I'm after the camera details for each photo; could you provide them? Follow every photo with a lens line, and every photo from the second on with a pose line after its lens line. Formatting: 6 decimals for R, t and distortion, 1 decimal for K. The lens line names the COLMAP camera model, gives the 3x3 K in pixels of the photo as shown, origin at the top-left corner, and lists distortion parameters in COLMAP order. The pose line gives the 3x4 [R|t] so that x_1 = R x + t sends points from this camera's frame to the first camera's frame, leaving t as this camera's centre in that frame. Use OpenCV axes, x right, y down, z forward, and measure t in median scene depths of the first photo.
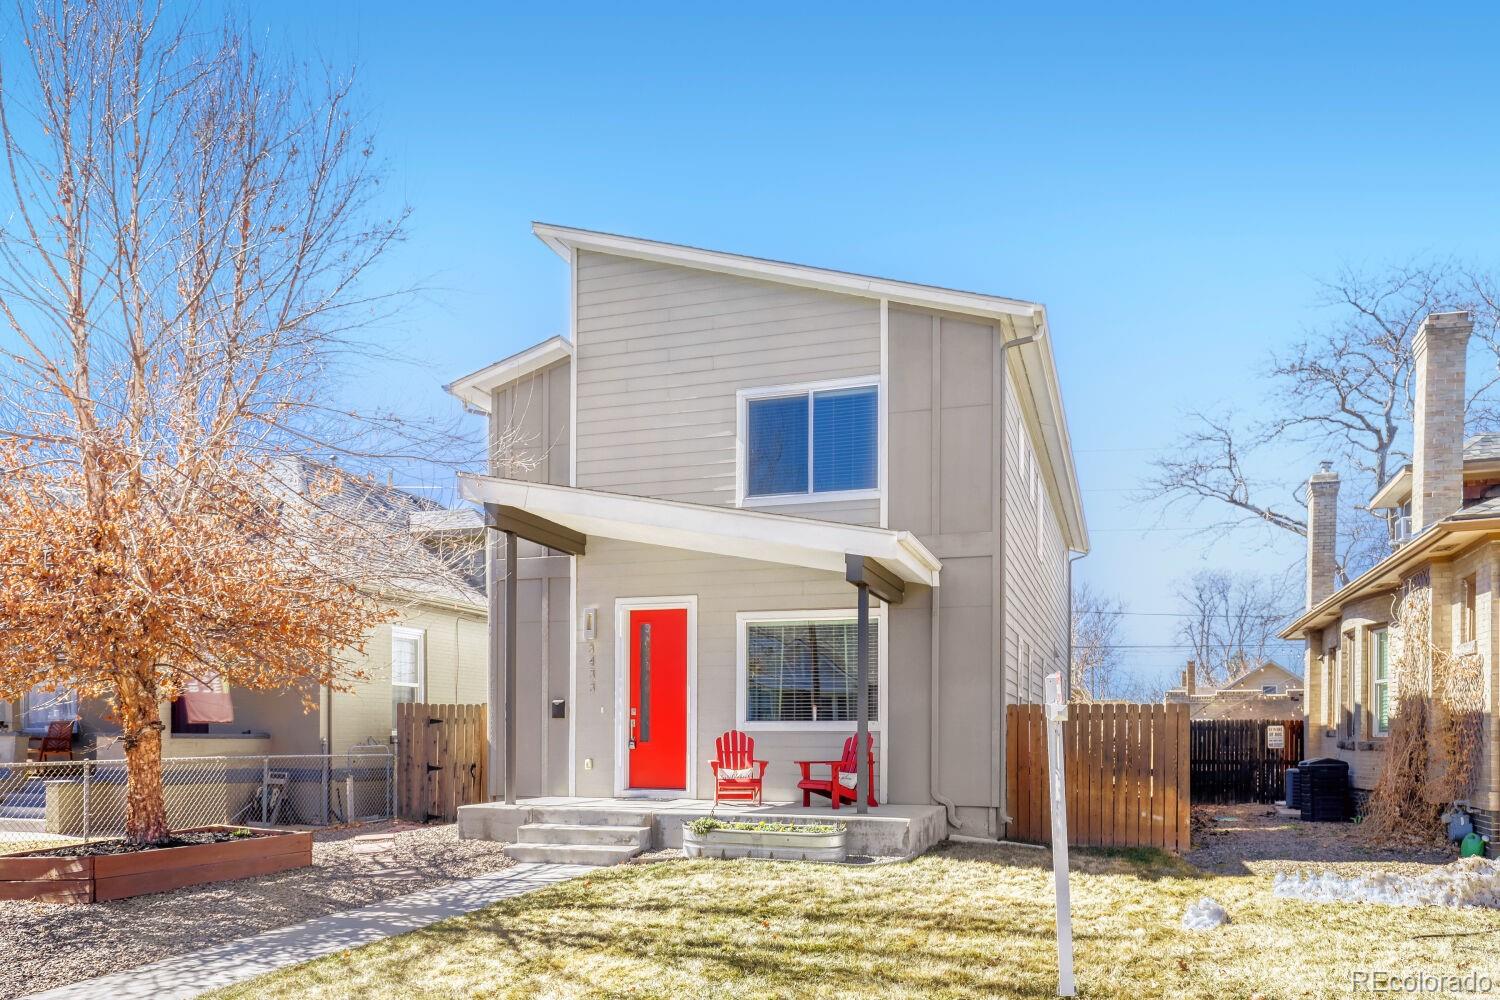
lens RADIAL K [[1049.5, 0, 750.4], [0, 1049.5, 498.9], [0, 0, 1]] dist [0.003667, 0.005091]
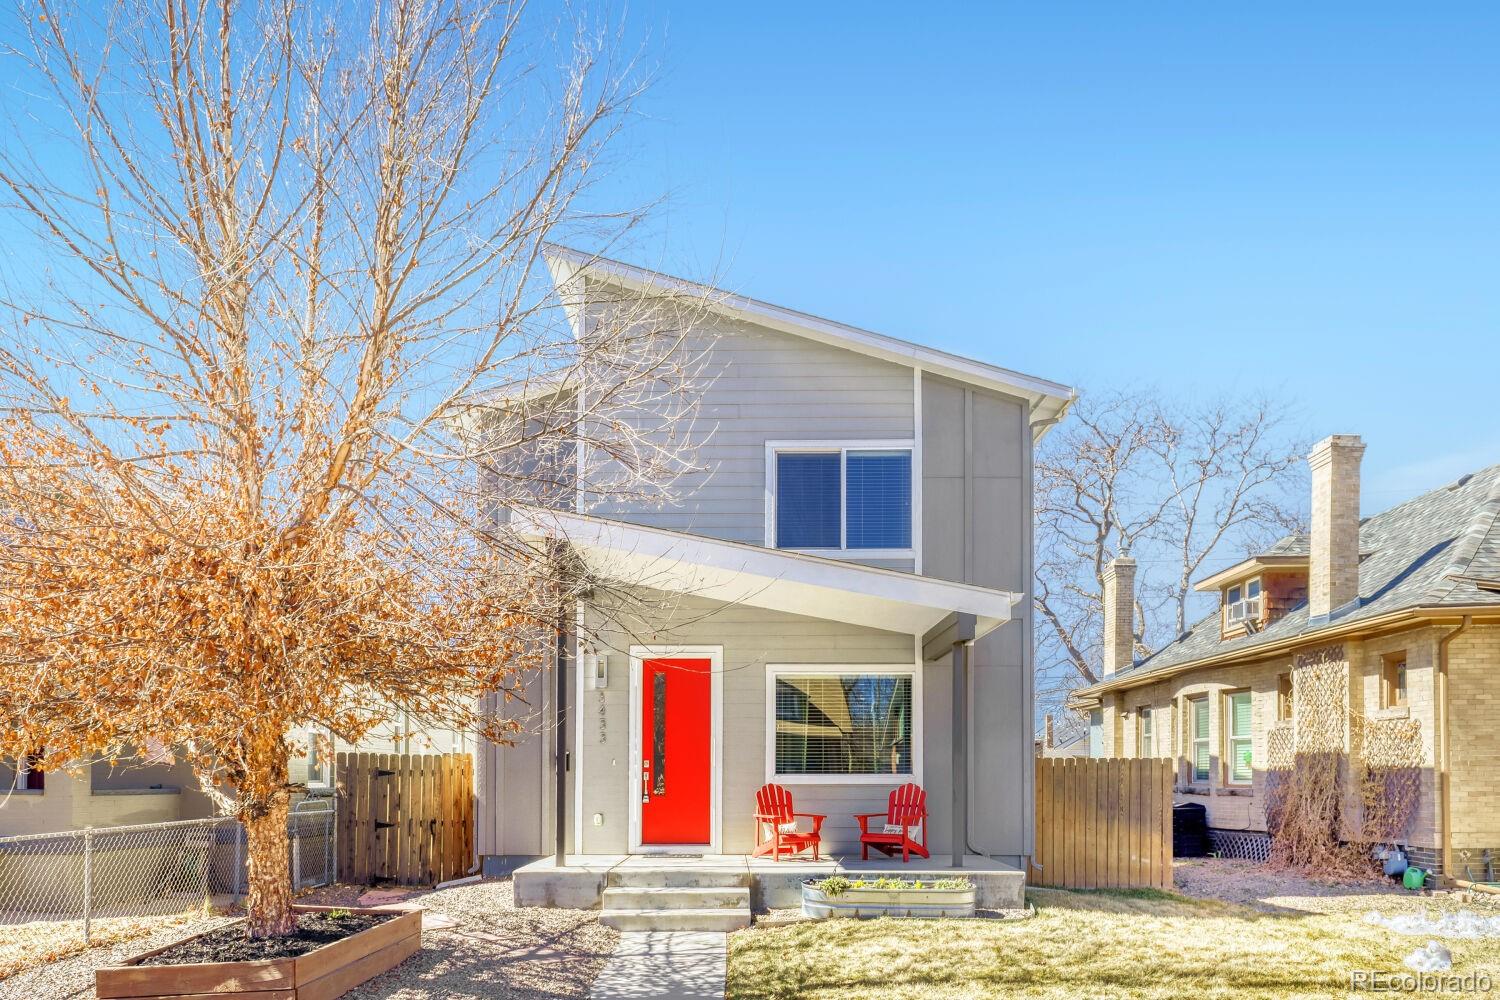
lens RADIAL K [[982.9, 0, 750.9], [0, 982.9, 548.9], [0, 0, 1]] dist [0.002186, -0.000651]
pose [[0.953843, 0.064047, 0.293396, -0.314389], [-0.062371, 0.997939, -0.015073, 0.014444], [-0.293757, -0.003923, 0.955872, 0.118489]]
